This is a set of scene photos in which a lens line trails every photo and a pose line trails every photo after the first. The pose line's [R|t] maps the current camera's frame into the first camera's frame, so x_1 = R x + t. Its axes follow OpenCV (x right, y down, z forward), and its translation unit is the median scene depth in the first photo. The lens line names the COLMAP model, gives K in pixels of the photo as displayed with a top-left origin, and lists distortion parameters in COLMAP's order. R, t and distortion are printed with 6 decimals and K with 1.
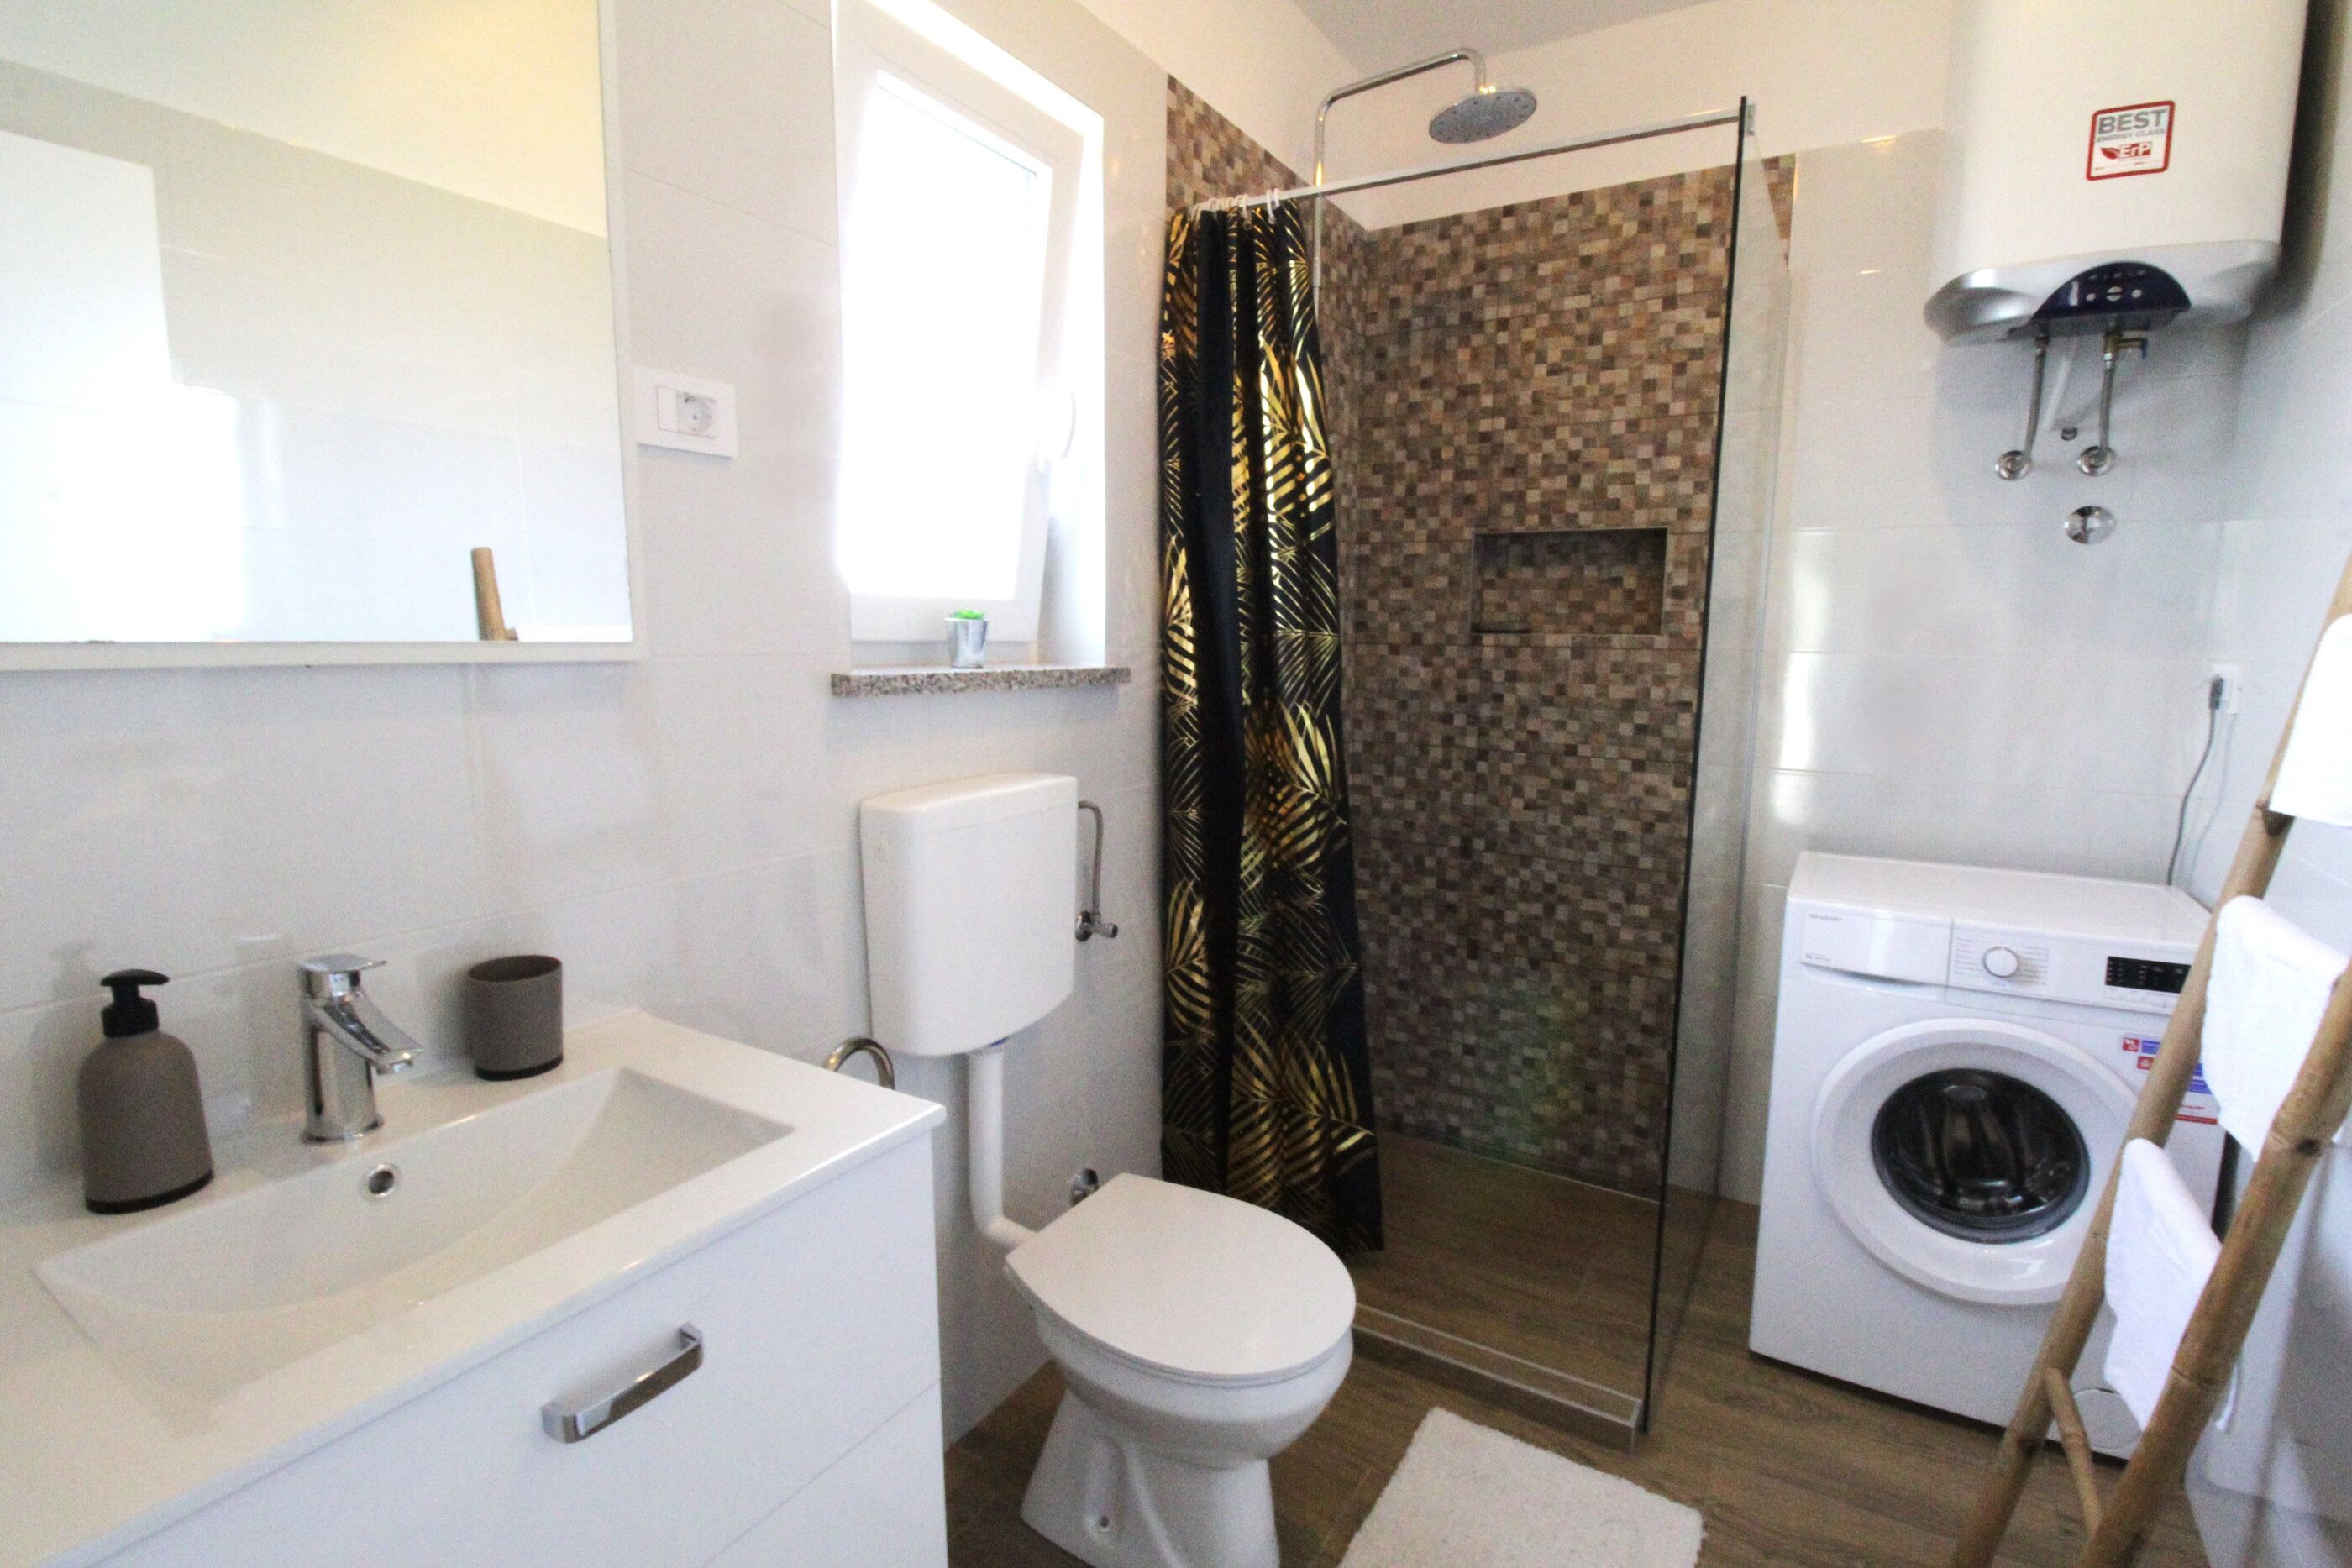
lens RADIAL K [[1100.5, 0, 1192.6], [0, 1100.5, 798.5], [0, 0, 1]] dist [-0.000330, -0.011395]
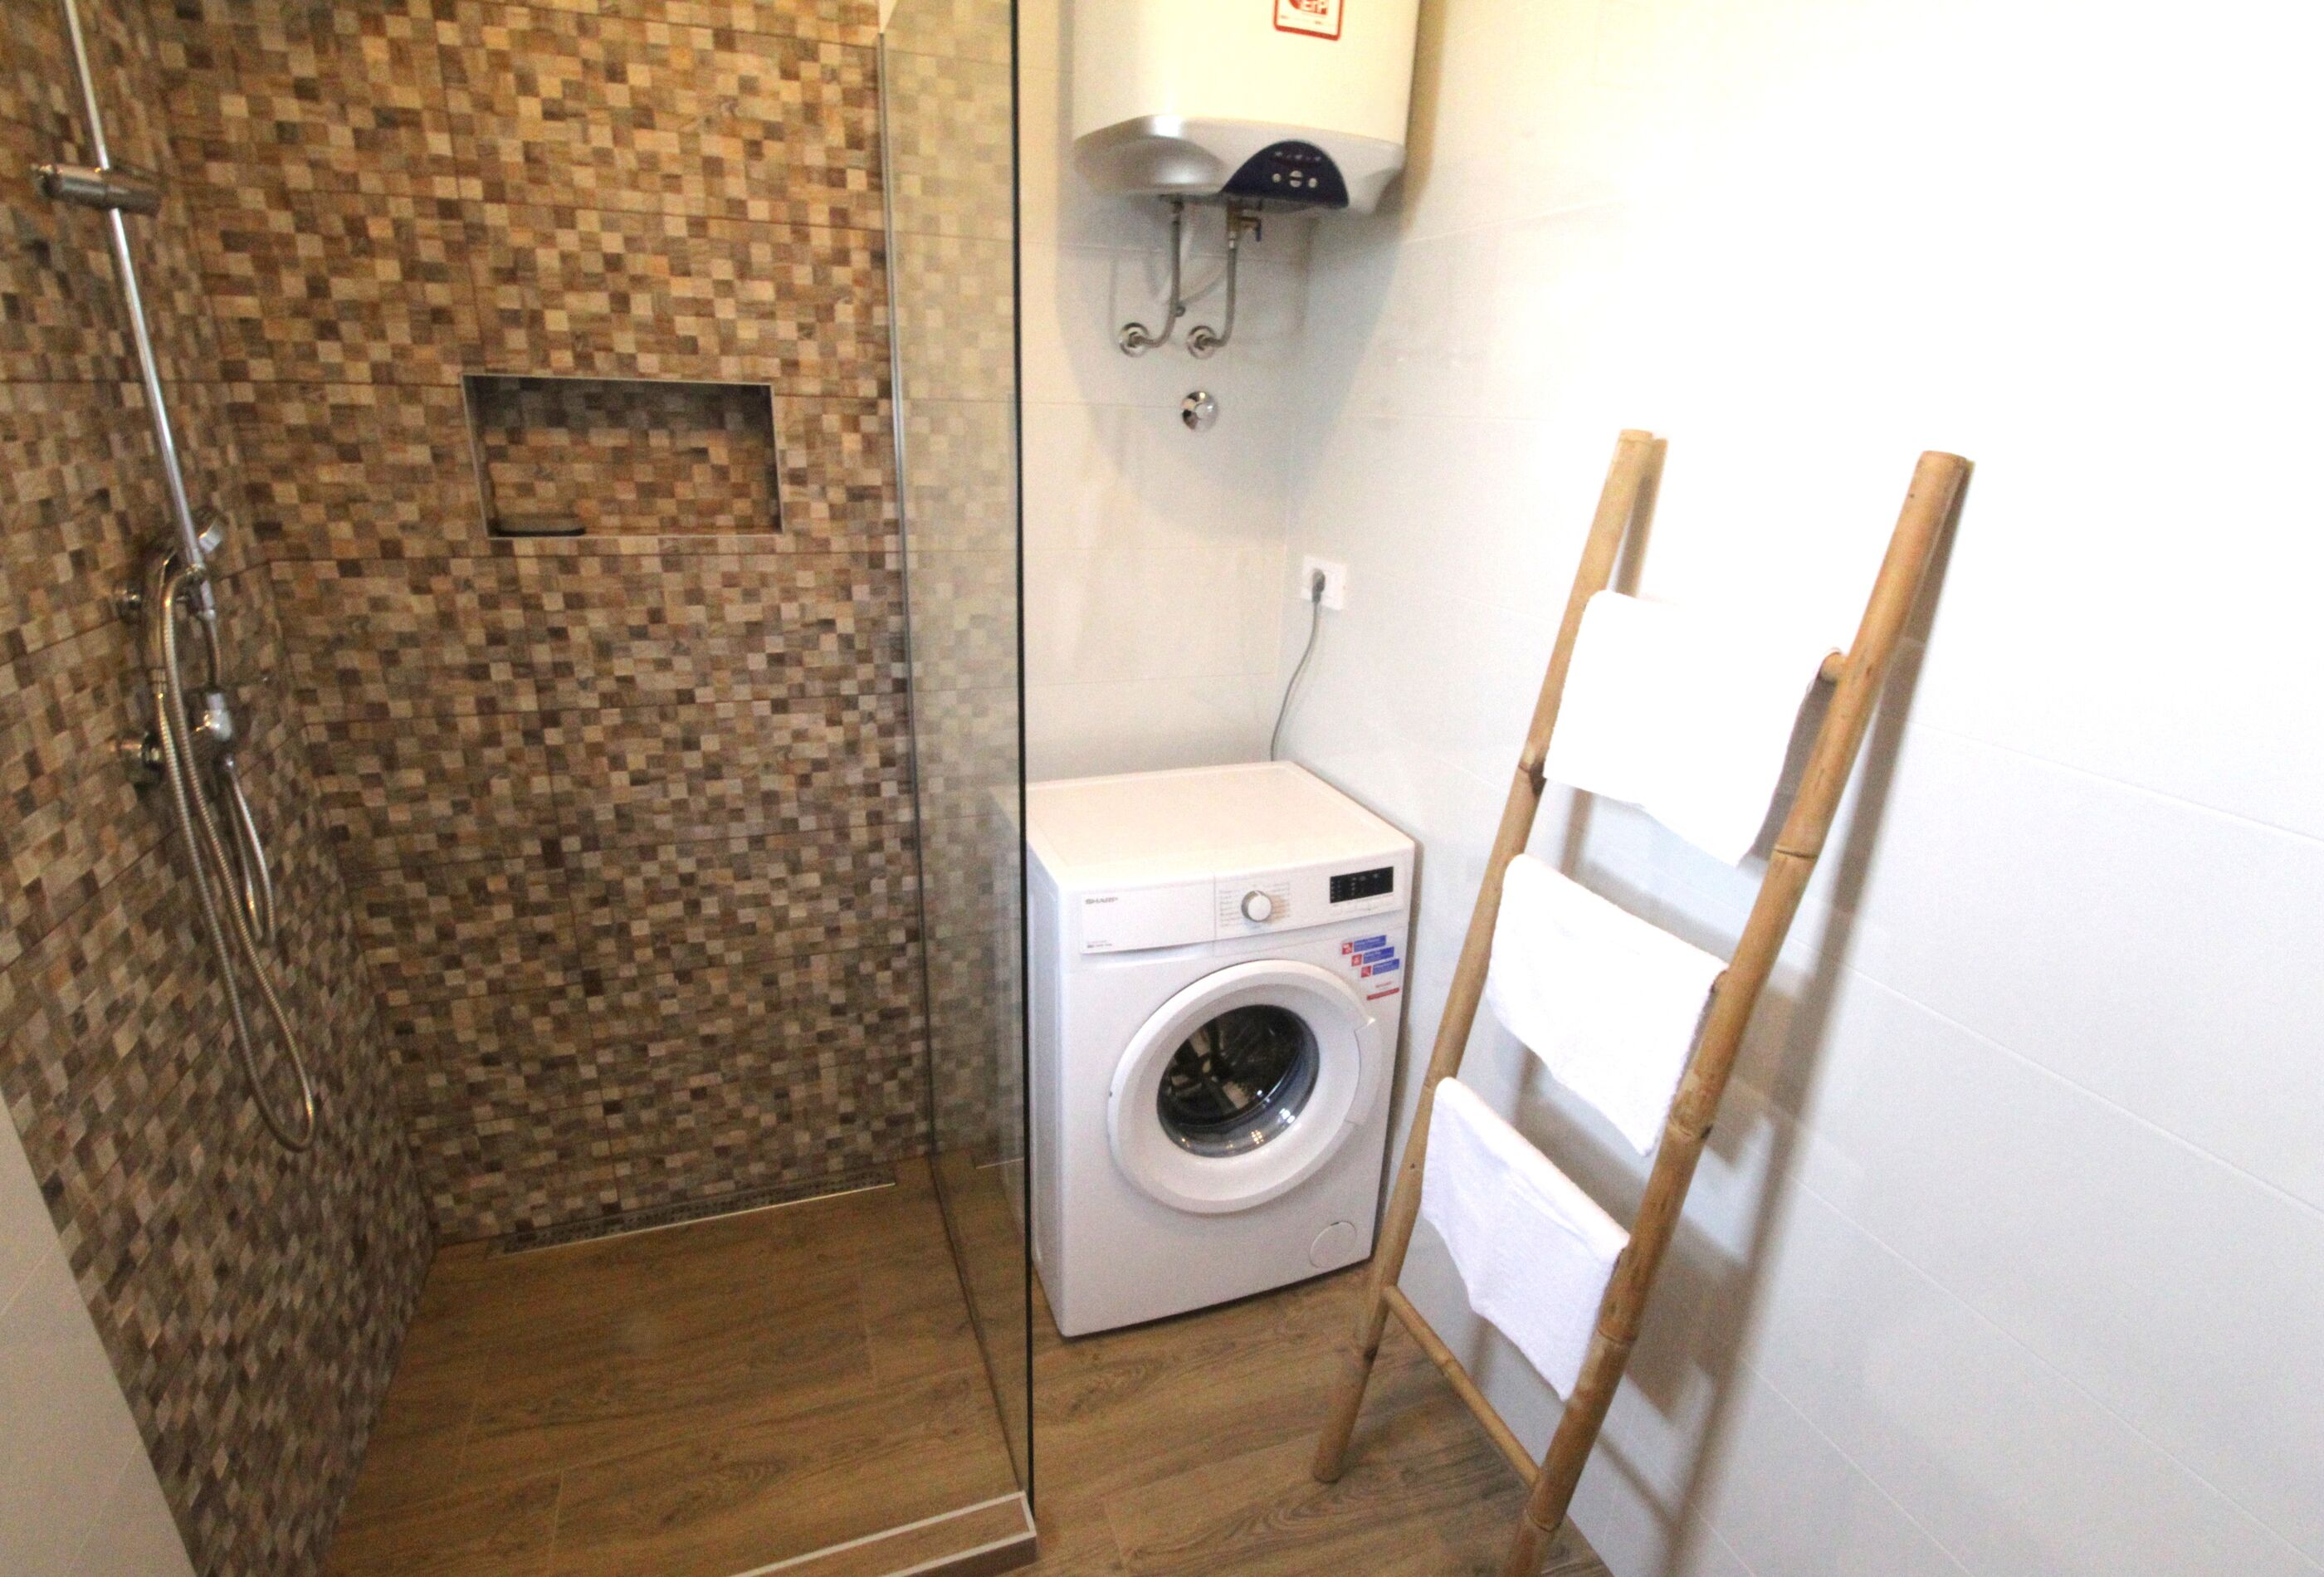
lens RADIAL K [[1185.9, 0, 1276.3], [0, 1185.9, 878.7], [0, 0, 1]] dist [-0.002501, -0.008574]
pose [[0.621588, -0.260243, 0.738852, -0.021759], [0.096780, 0.961489, 0.257241, -0.093098], [-0.777343, -0.088393, 0.622836, 0.204241]]
